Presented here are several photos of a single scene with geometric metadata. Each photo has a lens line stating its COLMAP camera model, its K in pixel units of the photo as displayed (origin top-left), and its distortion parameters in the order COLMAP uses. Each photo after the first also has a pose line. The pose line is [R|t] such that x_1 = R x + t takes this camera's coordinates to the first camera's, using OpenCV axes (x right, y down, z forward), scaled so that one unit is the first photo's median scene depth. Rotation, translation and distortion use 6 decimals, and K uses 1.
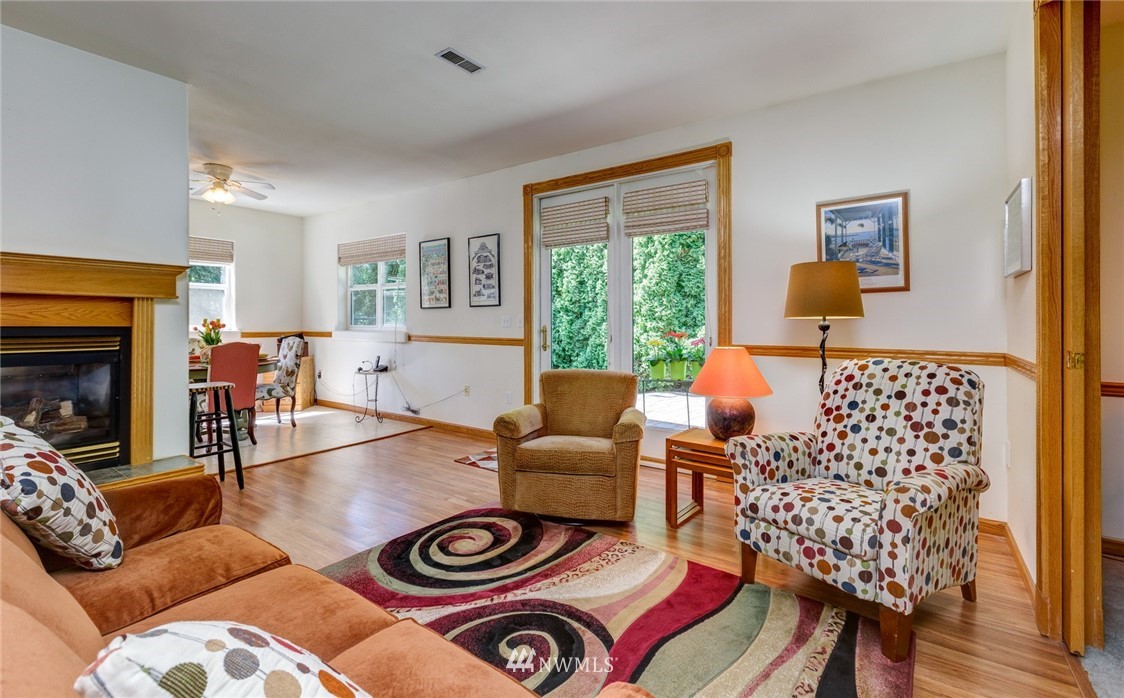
lens RADIAL K [[498.1, 0, 560.0], [0, 498.1, 315.4], [0, 0, 1]] dist [0.000816, -0.000103]
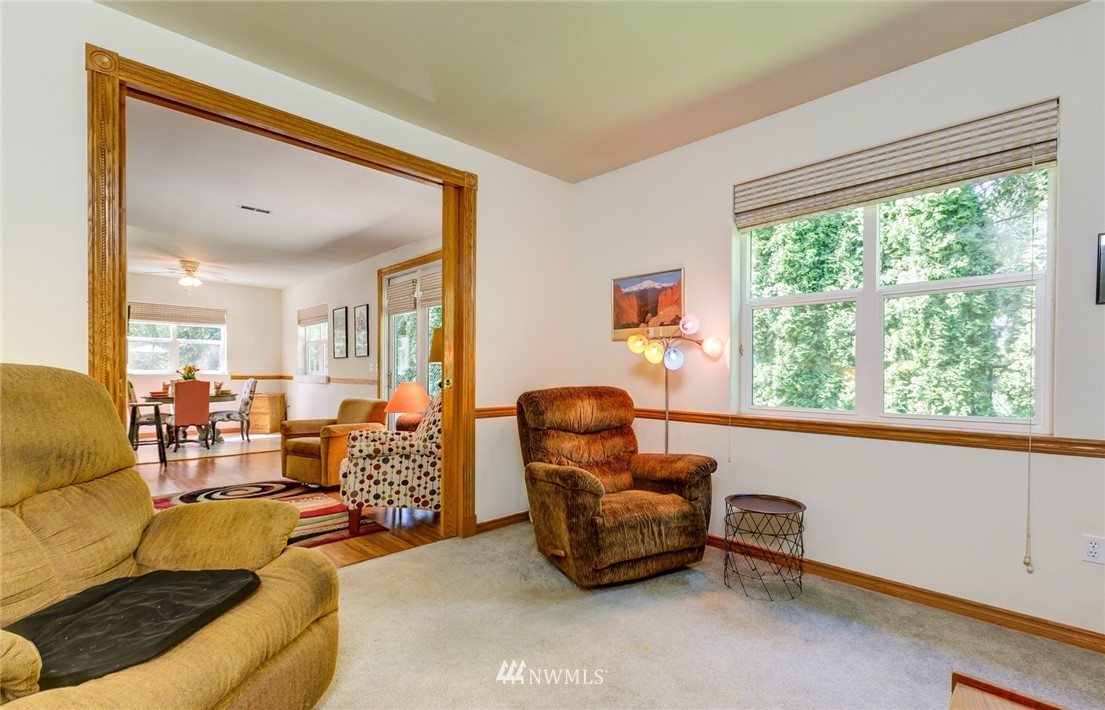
lens RADIAL K [[505.1, 0, 551.8], [0, 505.1, 379.3], [0, 0, 1]] dist [0.000928, 0.000075]
pose [[0.984699, 0.010883, -0.173924, 1.069080], [-0.006621, 0.999664, 0.025066, 0.009468], [0.174139, -0.023531, 0.984440, -0.498936]]
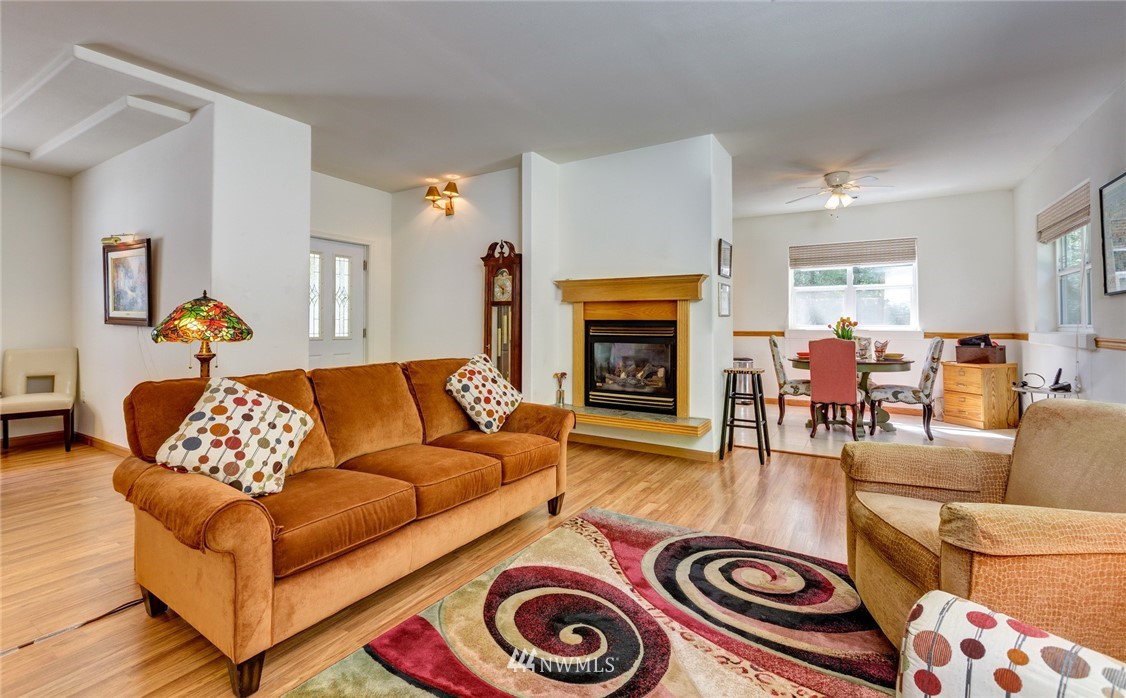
lens RADIAL K [[499.0, 0, 561.0], [0, 499.0, 315.3], [0, 0, 1]] dist [0.000816, -0.000103]
pose [[0.078861, -0.023051, -0.996619, 0.549573], [0.009115, 0.999708, -0.022401, 0.037730], [0.996844, -0.007318, 0.079048, 0.546352]]
